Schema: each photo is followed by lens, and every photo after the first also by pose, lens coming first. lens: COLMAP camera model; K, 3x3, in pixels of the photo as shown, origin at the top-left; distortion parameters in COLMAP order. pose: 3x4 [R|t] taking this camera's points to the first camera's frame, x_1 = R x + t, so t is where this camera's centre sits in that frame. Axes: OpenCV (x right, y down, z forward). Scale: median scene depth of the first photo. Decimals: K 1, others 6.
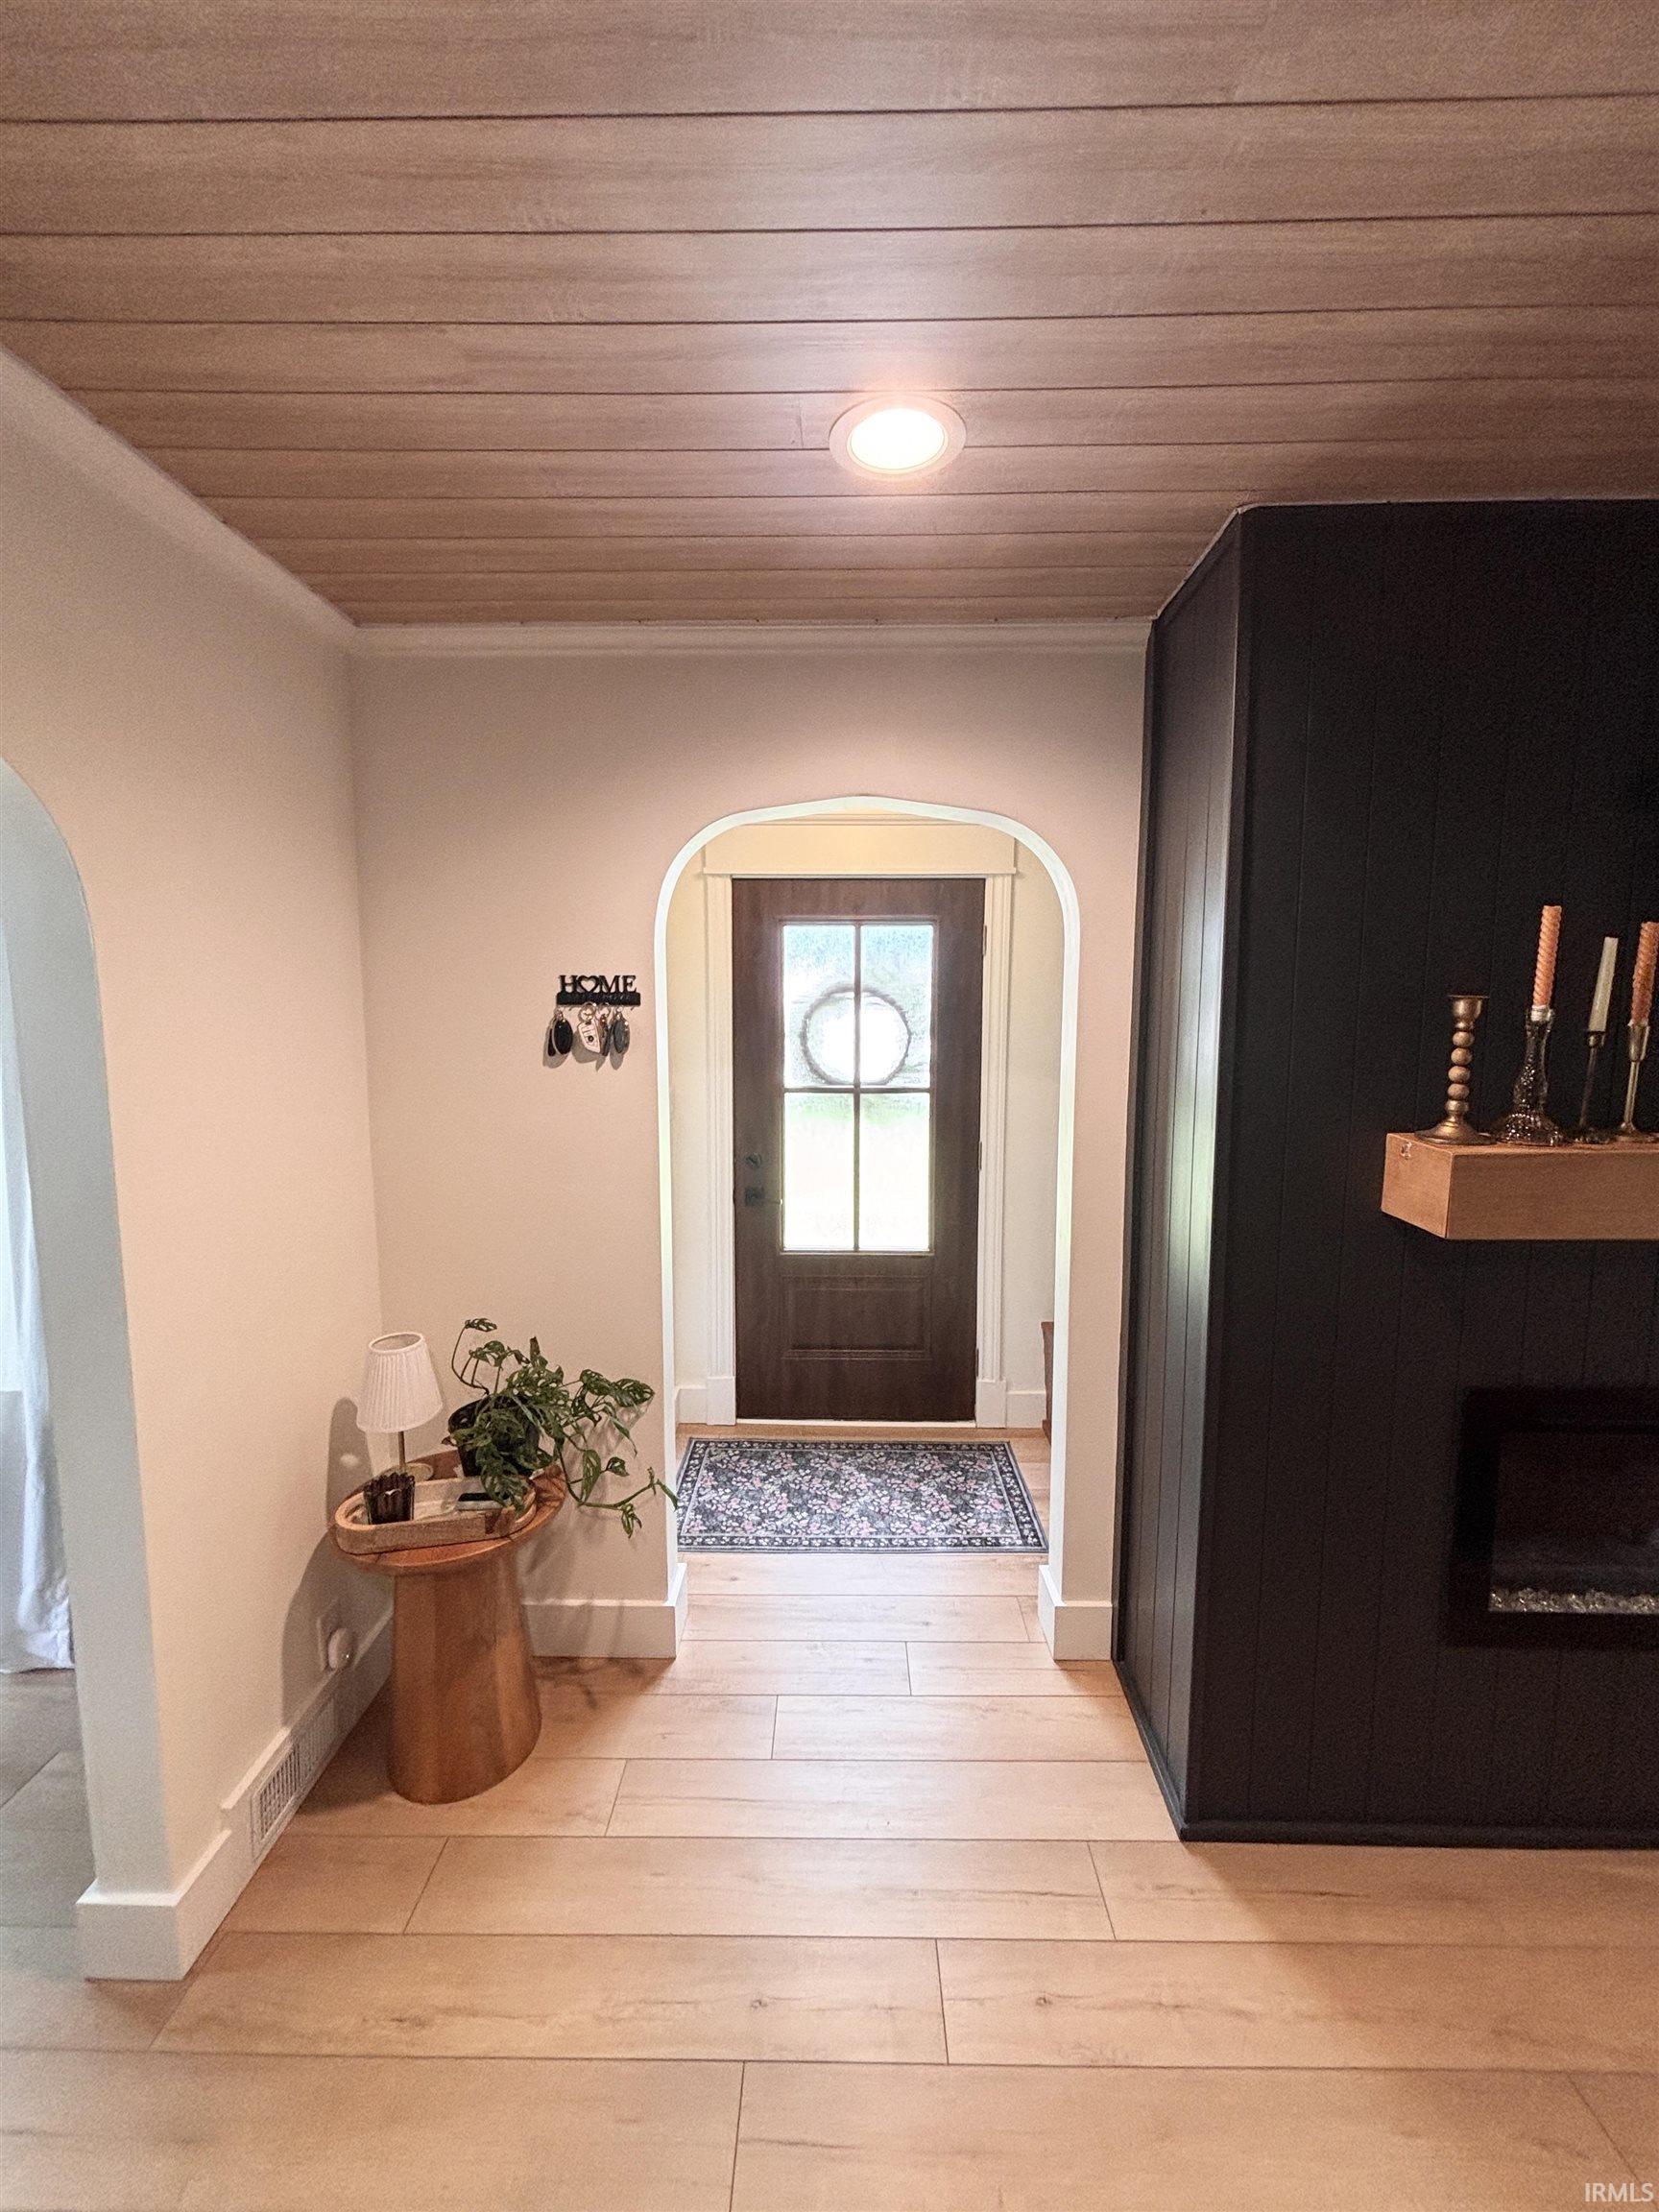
lens RADIAL K [[895.4, 0, 835.2], [0, 895.4, 1105.4], [0, 0, 1]] dist [-0.000718, 0.000275]
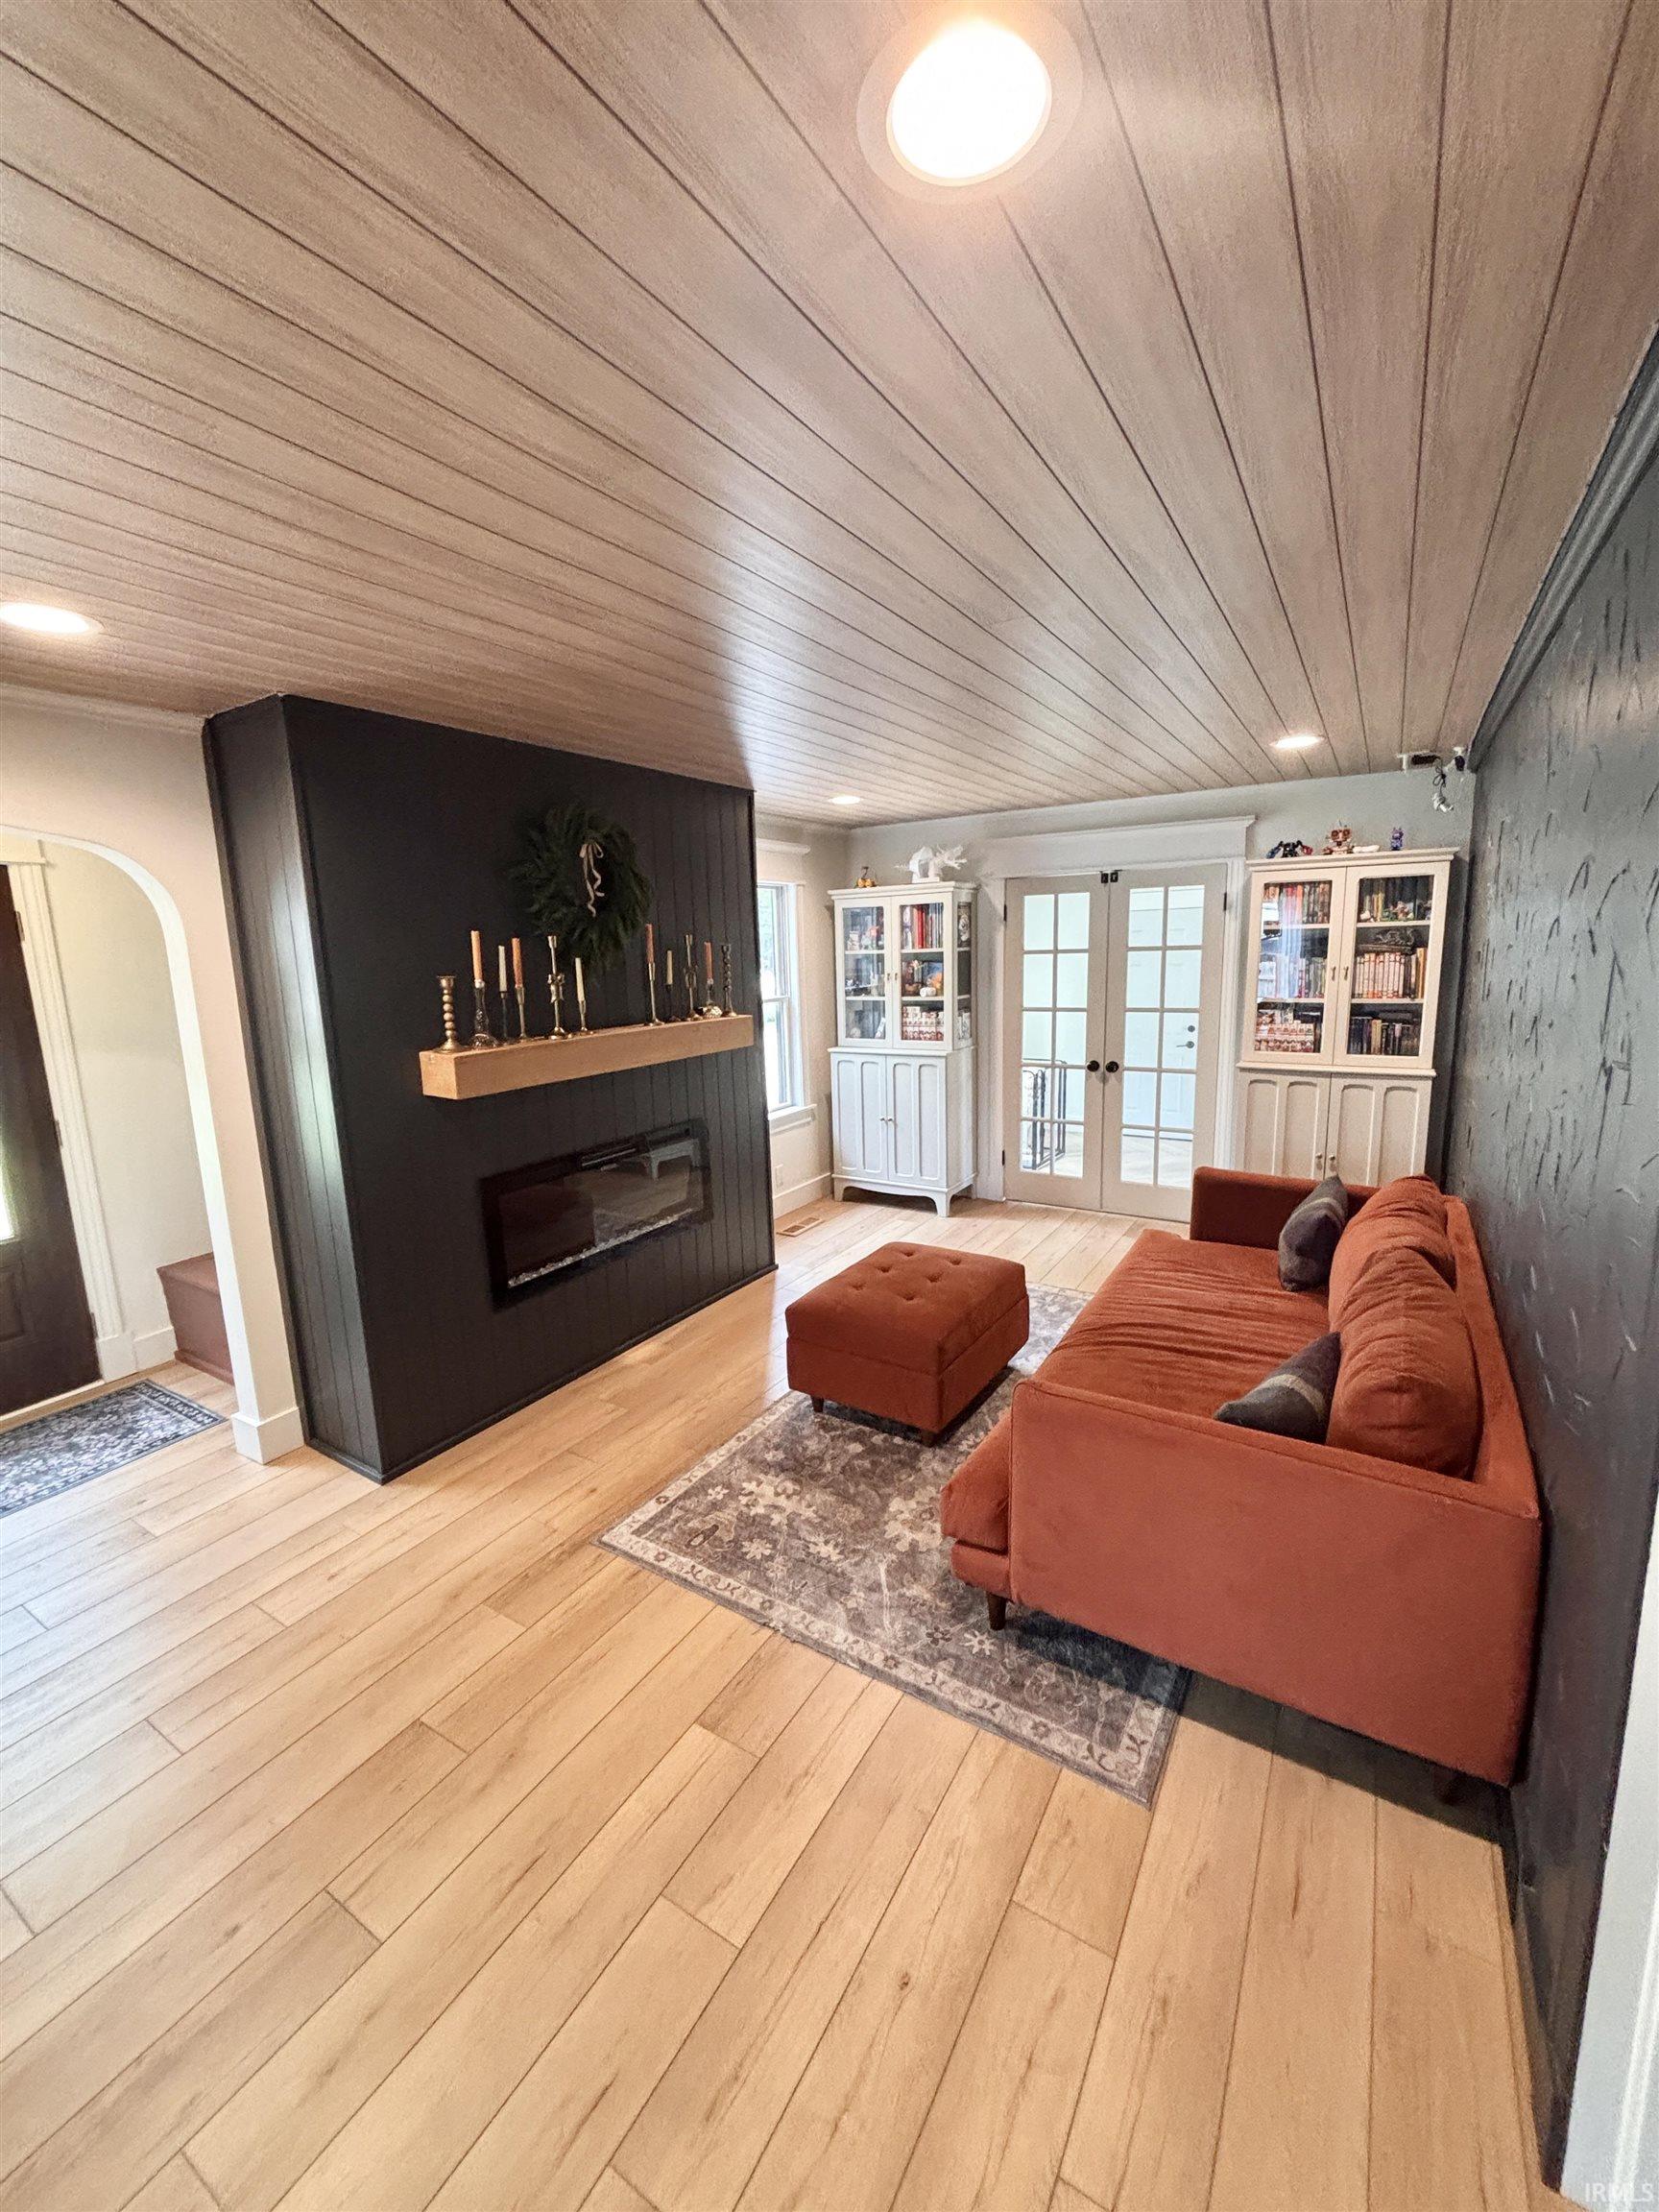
lens RADIAL K [[895.4, 0, 821.3], [0, 895.4, 1110.6], [0, 0, 1]] dist [-0.000718, 0.000275]
pose [[0.524723, -0.167411, 0.834649, -0.418465], [0.122309, 0.985125, 0.120701, 0.023738], [-0.842441, 0.038750, 0.537393, -0.560537]]
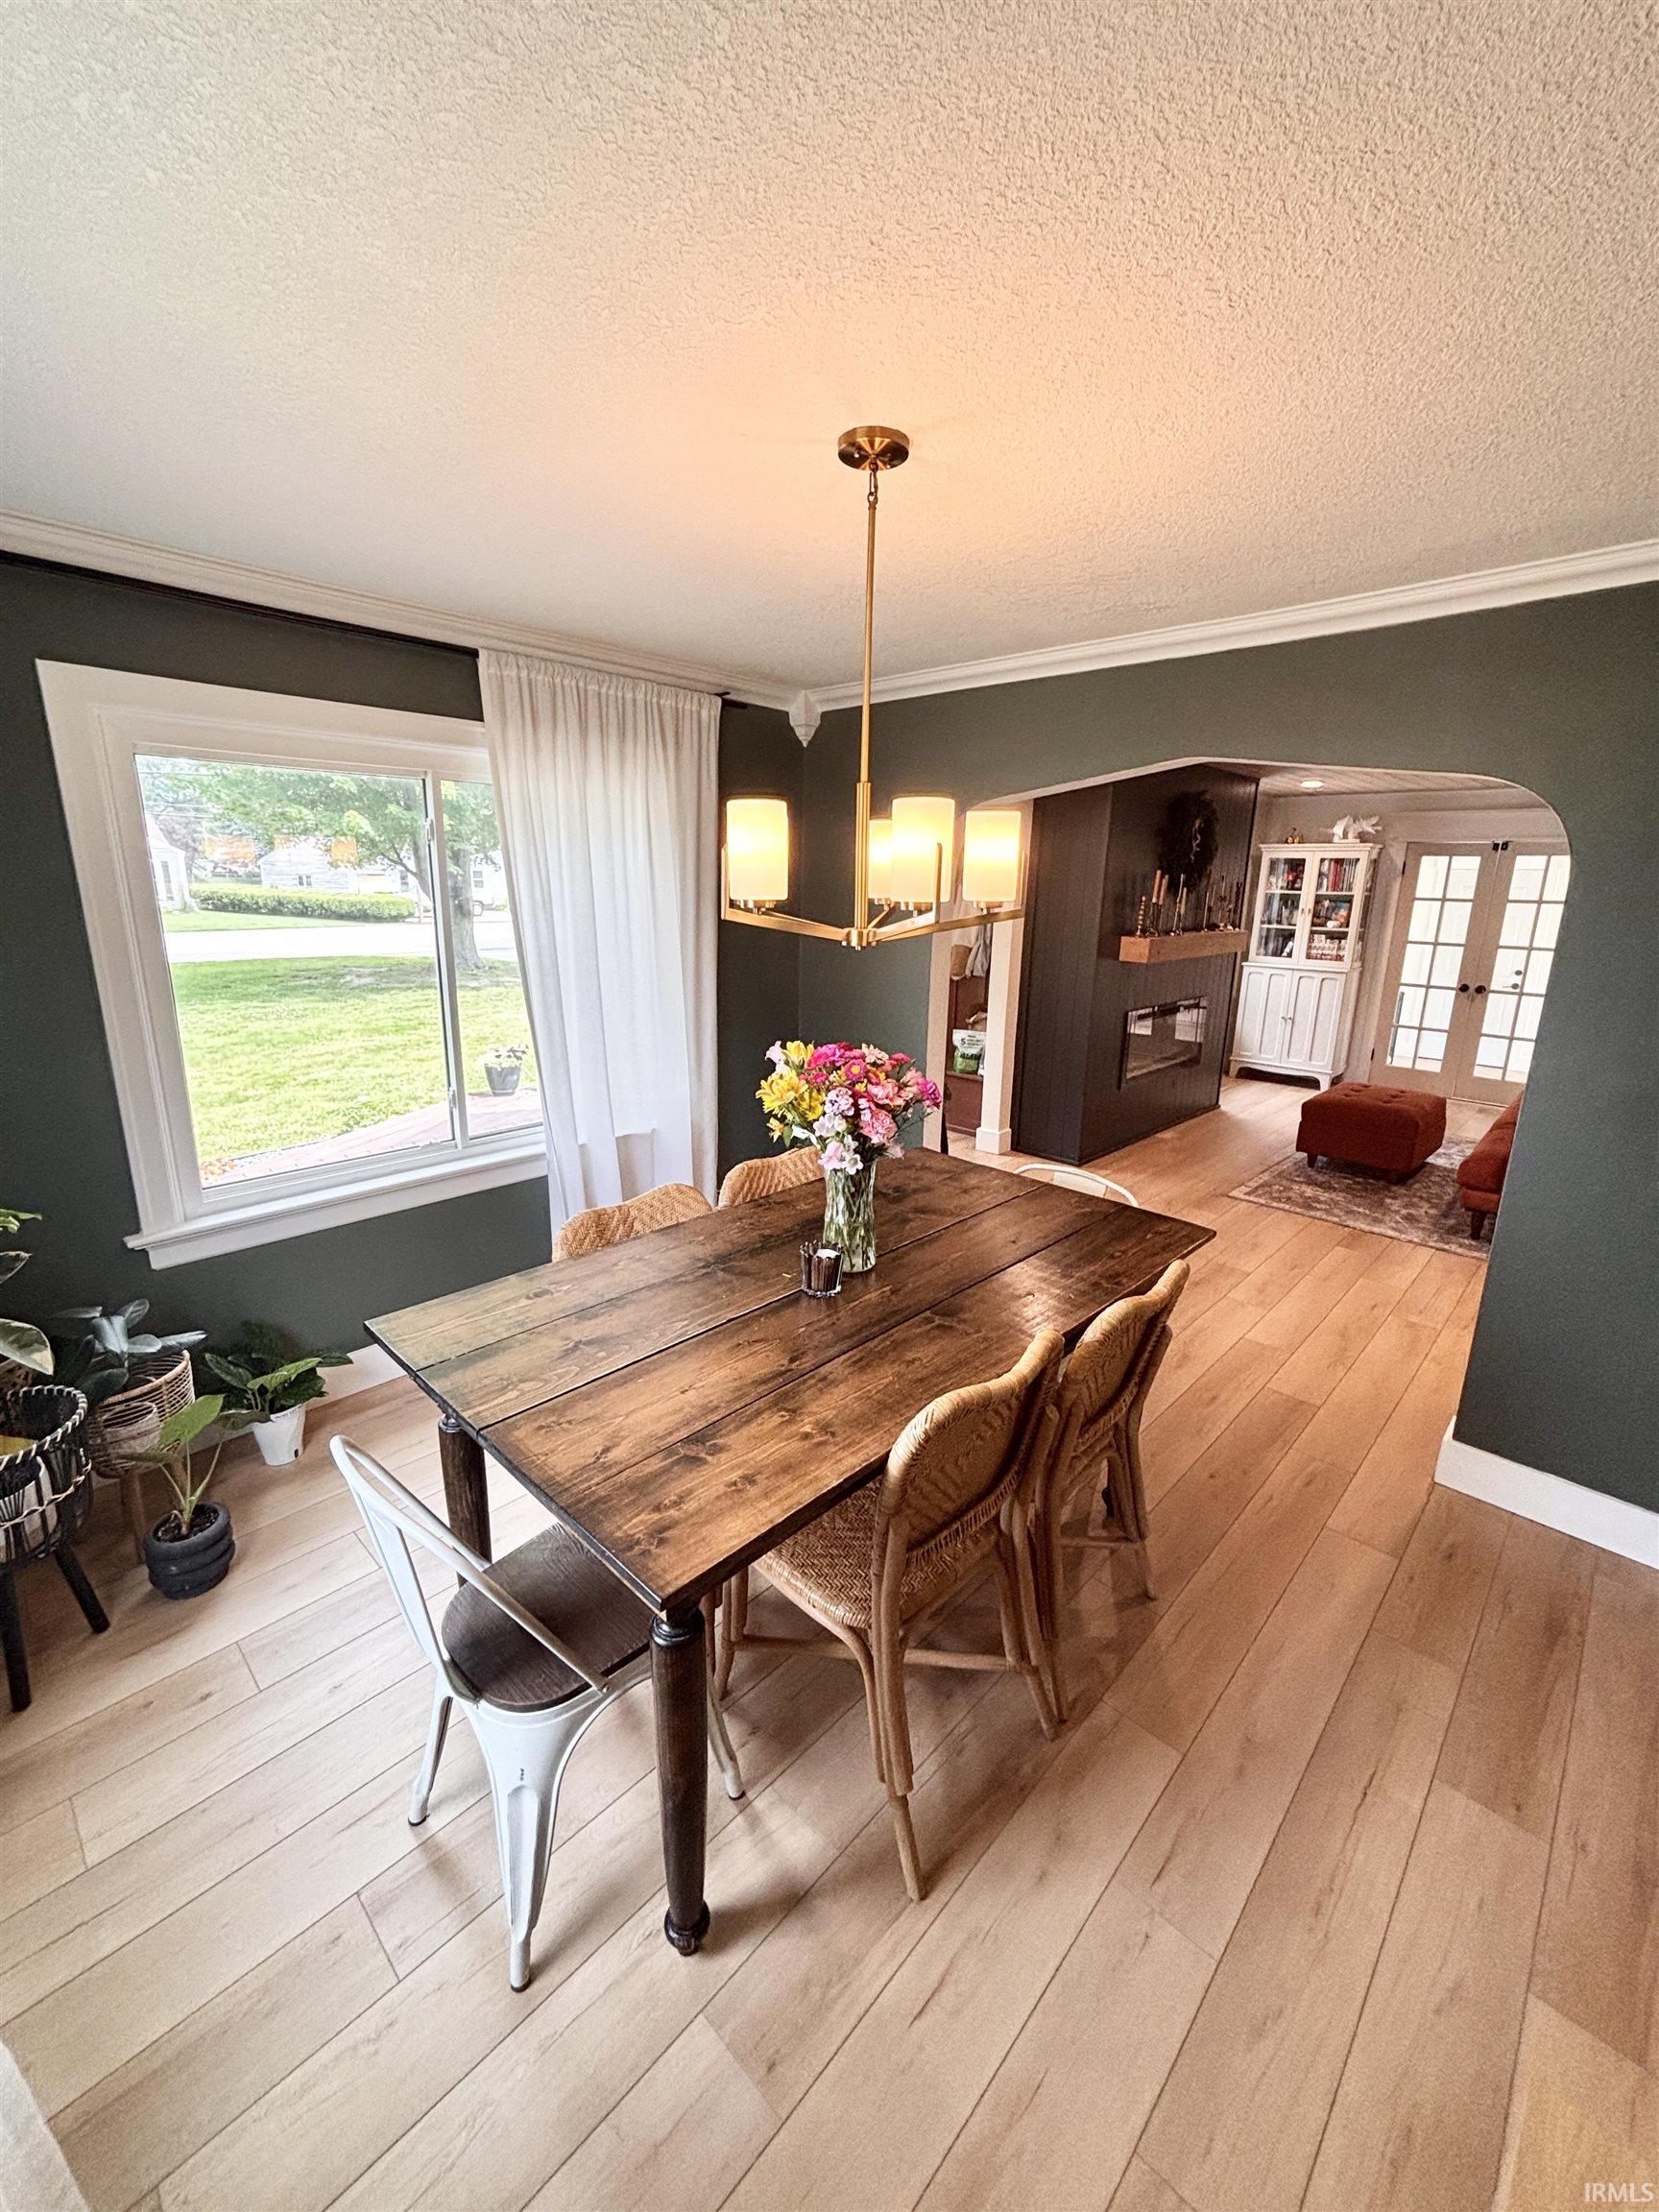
lens RADIAL K [[895.4, 0, 852.2], [0, 895.4, 1091.3], [0, 0, 1]] dist [-0.000718, 0.000275]
pose [[0.678399, -0.152845, 0.718619, -2.188943], [0.057064, 0.986128, 0.155871, 0.026251], [-0.732474, -0.064736, 0.677710, -0.460623]]
